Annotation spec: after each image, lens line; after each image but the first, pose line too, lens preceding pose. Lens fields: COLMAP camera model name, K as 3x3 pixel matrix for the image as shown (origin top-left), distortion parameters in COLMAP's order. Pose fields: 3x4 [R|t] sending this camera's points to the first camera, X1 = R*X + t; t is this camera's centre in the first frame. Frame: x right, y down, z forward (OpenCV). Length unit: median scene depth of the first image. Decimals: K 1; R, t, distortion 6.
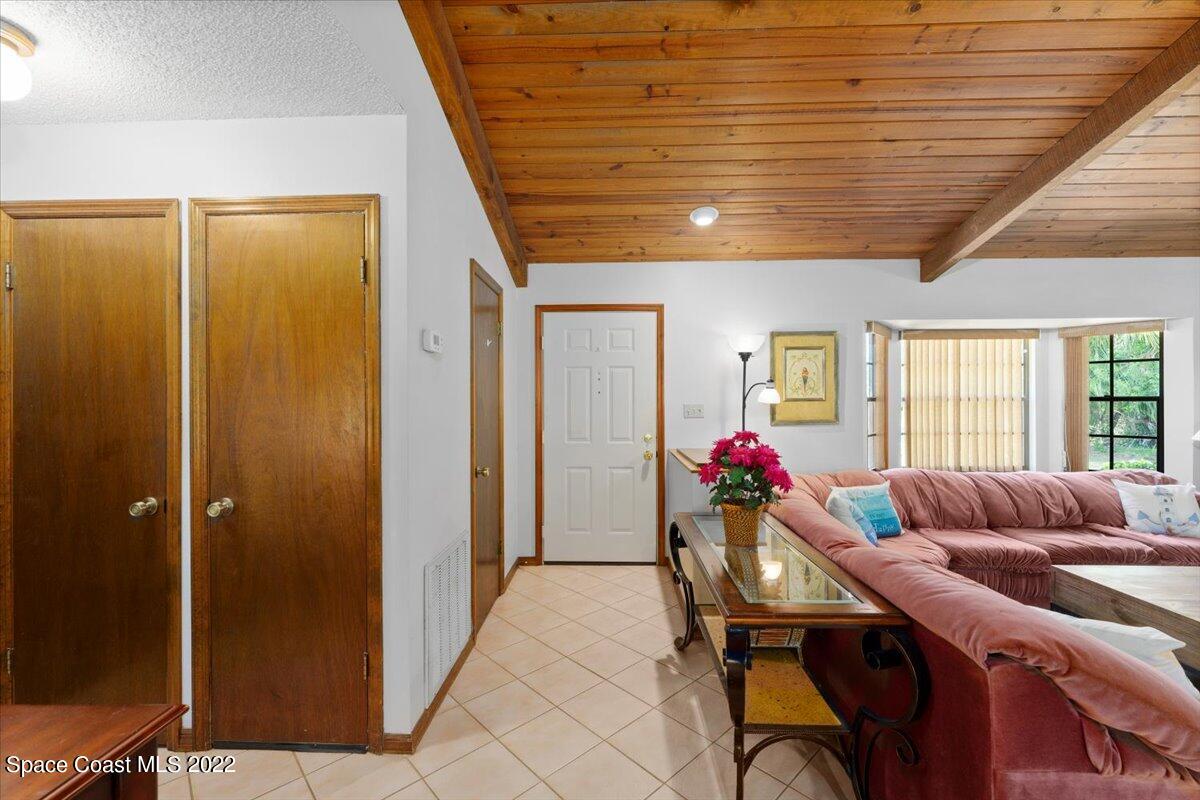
lens RADIAL K [[495.5, 0, 597.6], [0, 495.5, 399.9], [0, 0, 1]] dist [-0.003282, -0.000680]
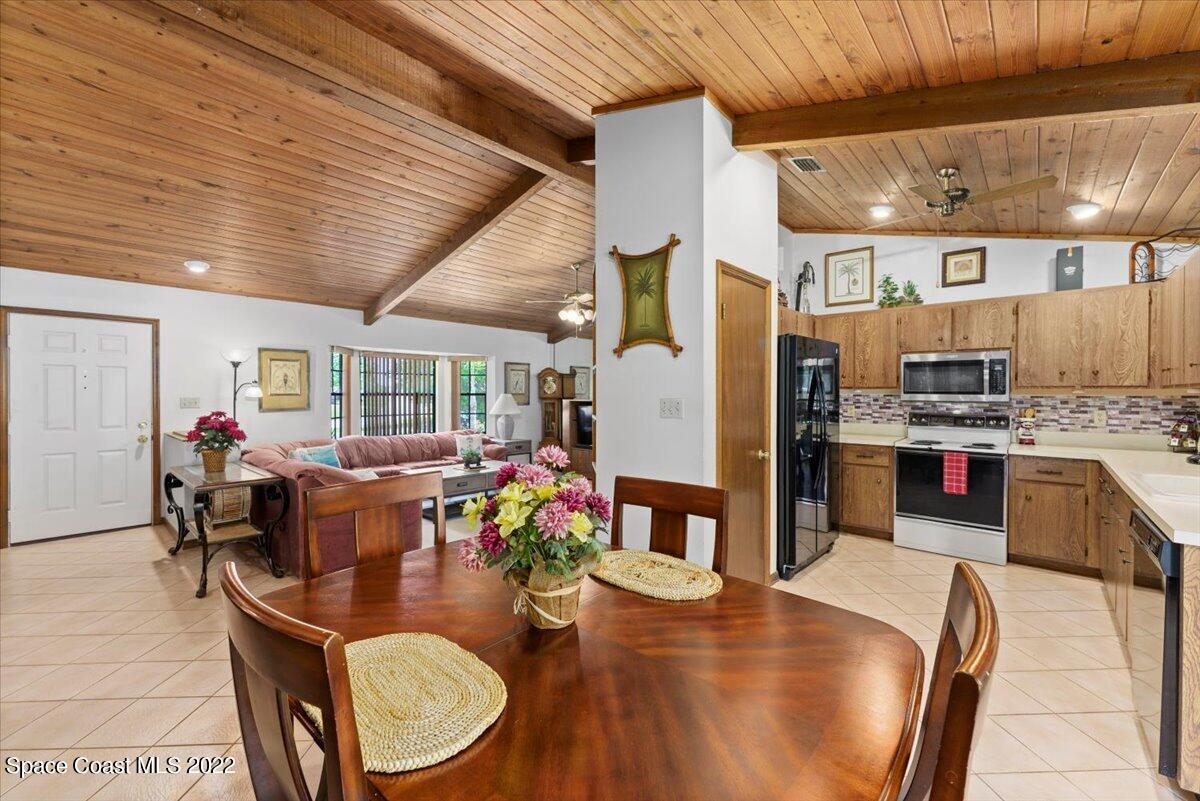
lens RADIAL K [[485.5, 0, 599.2], [0, 485.5, 397.1], [0, 0, 1]] dist [0.002803, -0.000328]
pose [[0.647783, -0.001165, 0.761824, -0.107414], [-0.001814, 0.999994, 0.003072, 0.001639], [-0.761823, -0.003372, 0.647777, -0.828408]]
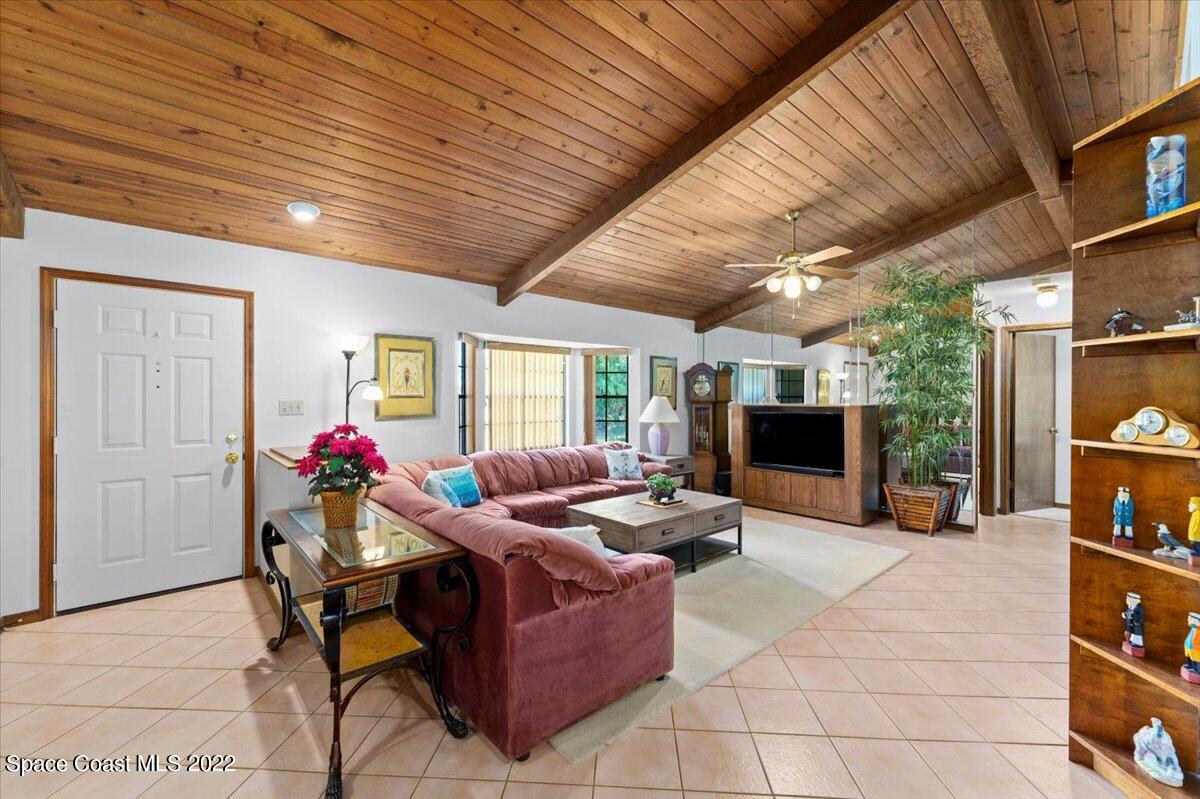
lens RADIAL K [[485.5, 0, 598.7], [0, 485.5, 397.6], [0, 0, 1]] dist [0.002803, -0.000328]
pose [[0.727849, 0.002300, 0.685734, -0.022844], [-0.002880, 0.999996, -0.000297, 0.001014], [-0.685732, -0.001759, 0.727852, -0.118544]]
